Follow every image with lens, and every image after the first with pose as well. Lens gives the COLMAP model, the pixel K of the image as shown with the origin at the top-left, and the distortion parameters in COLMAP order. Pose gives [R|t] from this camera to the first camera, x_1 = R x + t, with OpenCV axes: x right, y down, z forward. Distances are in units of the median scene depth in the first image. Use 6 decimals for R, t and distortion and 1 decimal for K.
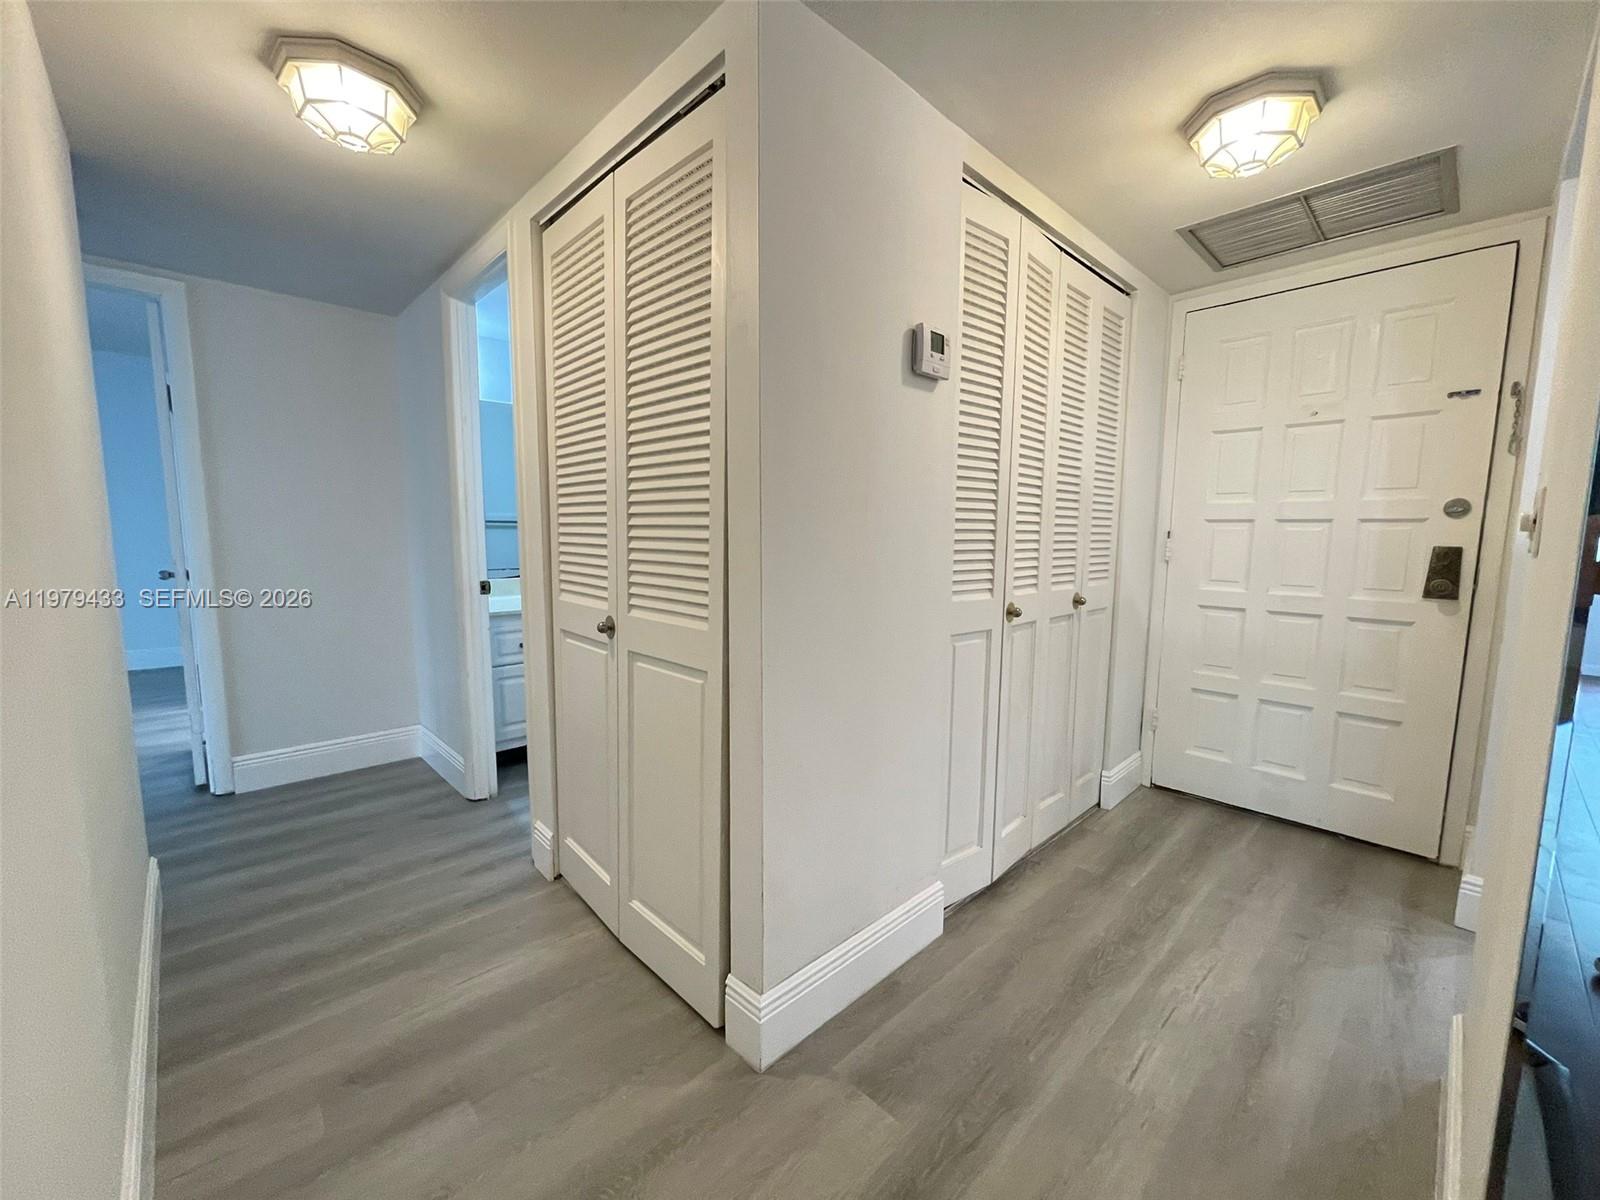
lens RADIAL K [[643.8, 0, 800.0], [0, 643.8, 600.0], [0, 0, 1]] dist [-0.000840, -0.000188]
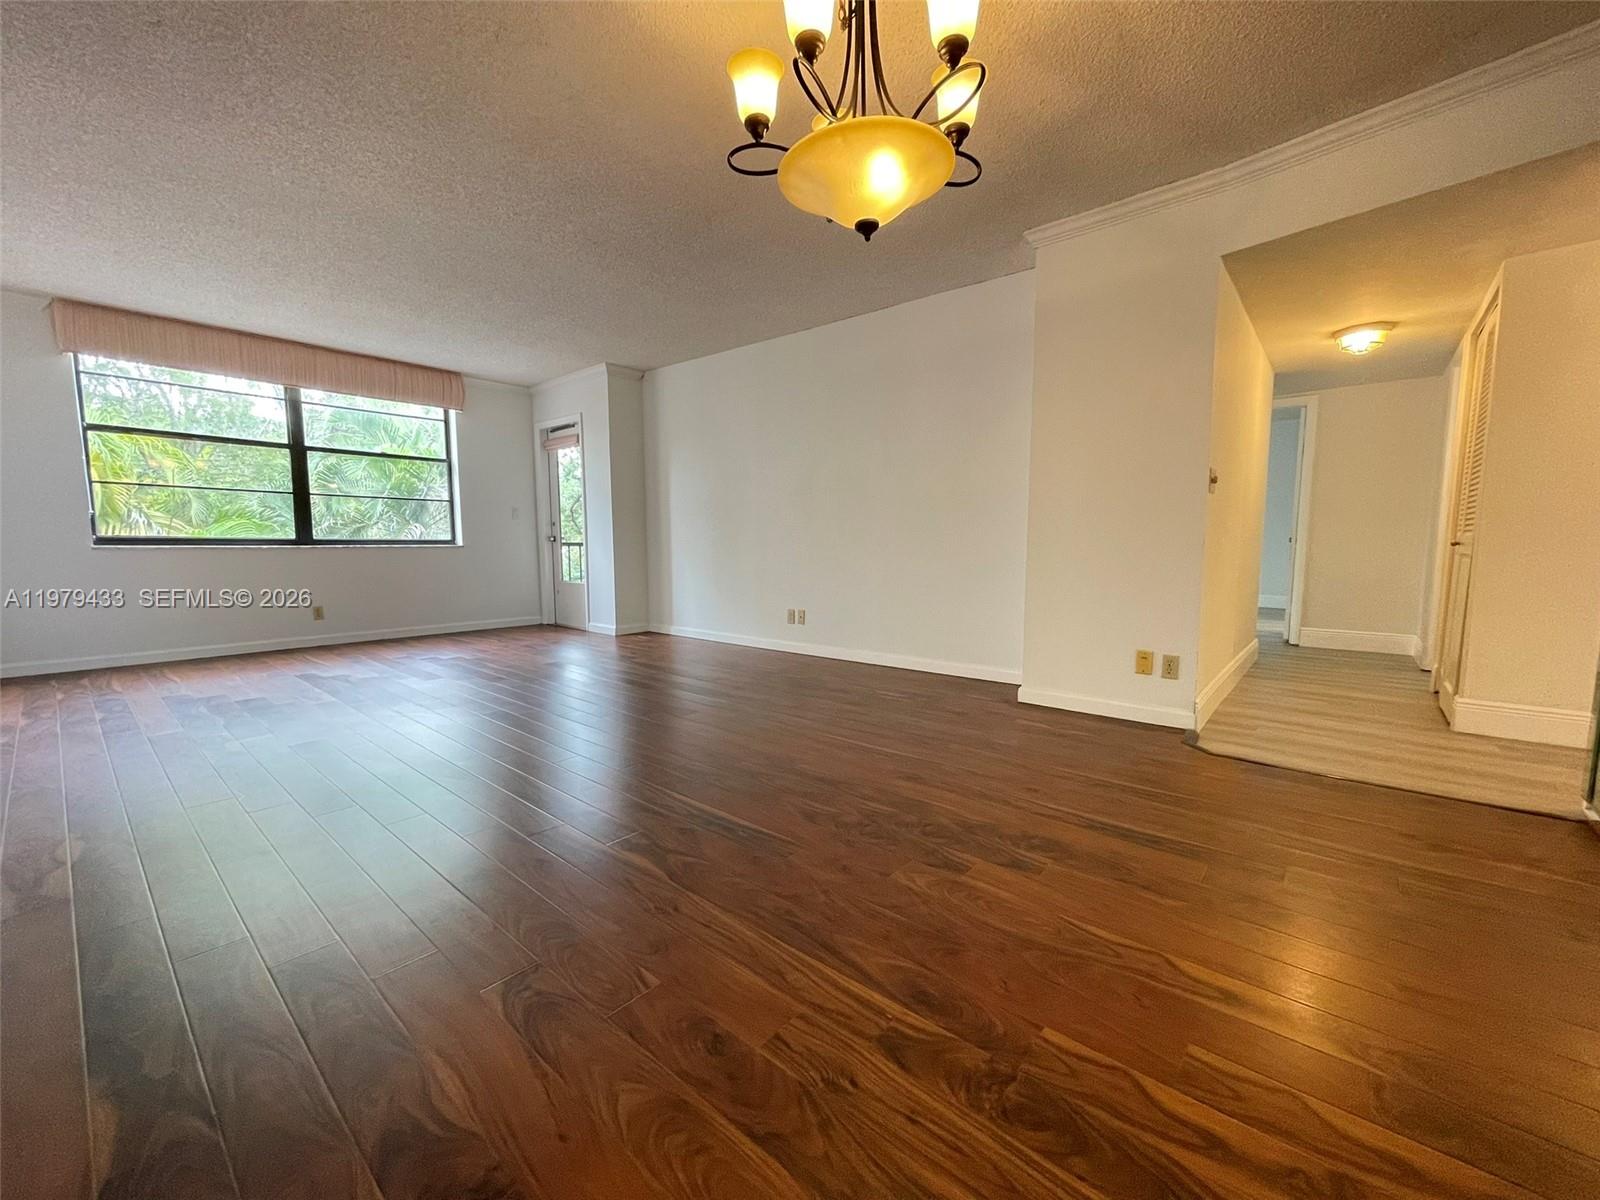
lens RADIAL K [[643.8, 0, 800.0], [0, 643.8, 600.0], [0, 0, 1]] dist [-0.000840, -0.000188]
pose [[0.098837, 0.092765, -0.990770, 0.909434], [-0.110428, 0.990518, 0.081725, 0.169615], [0.988957, 0.101332, 0.108144, -0.738242]]
